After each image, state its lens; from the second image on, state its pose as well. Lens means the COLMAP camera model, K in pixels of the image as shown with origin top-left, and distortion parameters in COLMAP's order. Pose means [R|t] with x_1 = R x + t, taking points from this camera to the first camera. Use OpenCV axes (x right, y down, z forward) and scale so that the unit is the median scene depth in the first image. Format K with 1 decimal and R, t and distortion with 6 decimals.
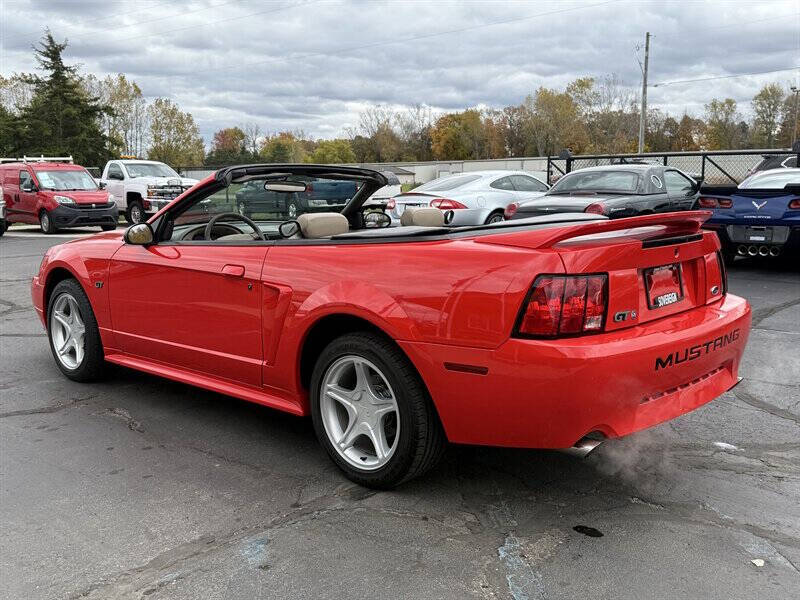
lens RADIAL K [[802.9, 0, 403.3], [0, 802.9, 296.0], [0, 0, 1]] dist [0.166481, -0.331313]
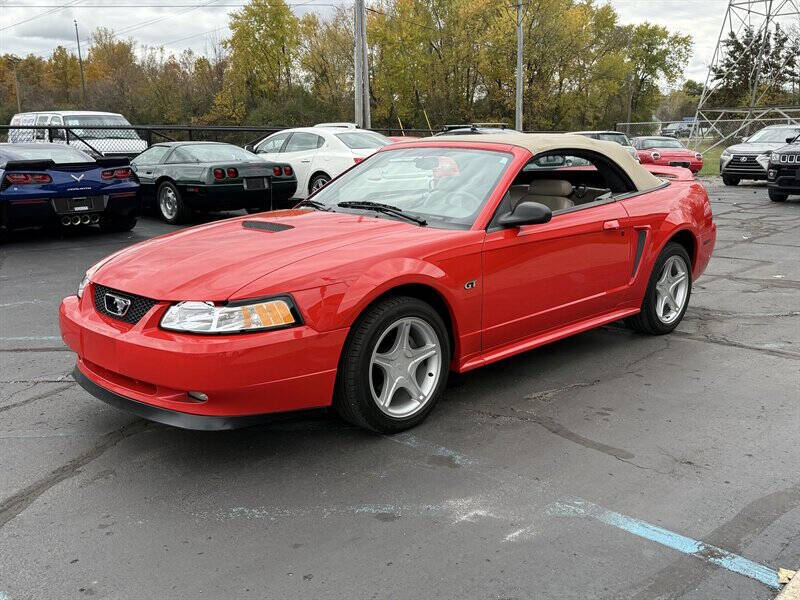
lens RADIAL K [[781.6, 0, 396.7], [0, 781.6, 300.4], [0, 0, 1]] dist [0.162187, -0.325446]
pose [[0.015893, -0.193487, 0.980974, -0.325273], [0.152715, 0.970057, 0.188860, -0.045383], [-0.988142, 0.146808, 0.044966, 0.285582]]
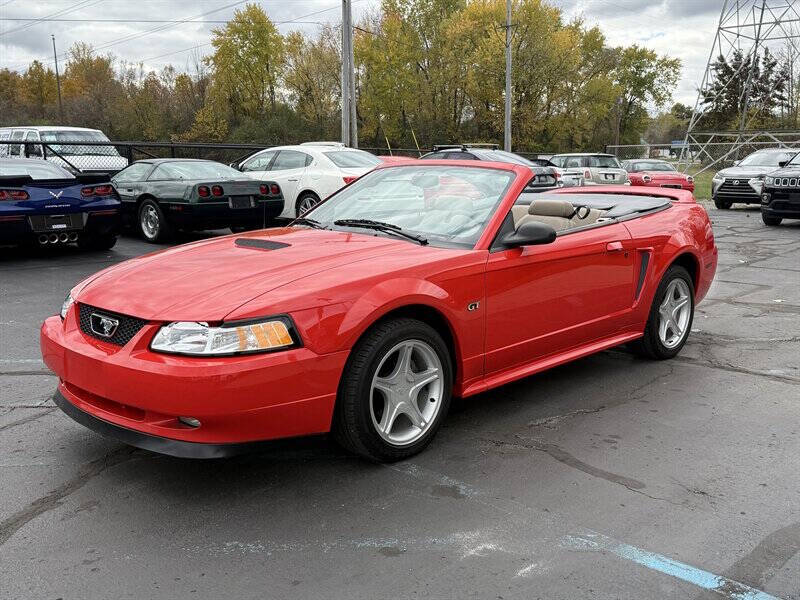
lens RADIAL K [[802.9, 0, 403.3], [0, 802.9, 296.0], [0, 0, 1]] dist [0.166481, -0.331313]
pose [[-0.009908, -0.159405, 0.987164, -0.322585], [0.142851, 0.976861, 0.159175, -0.044993], [-0.989695, 0.142594, 0.013092, 0.289955]]
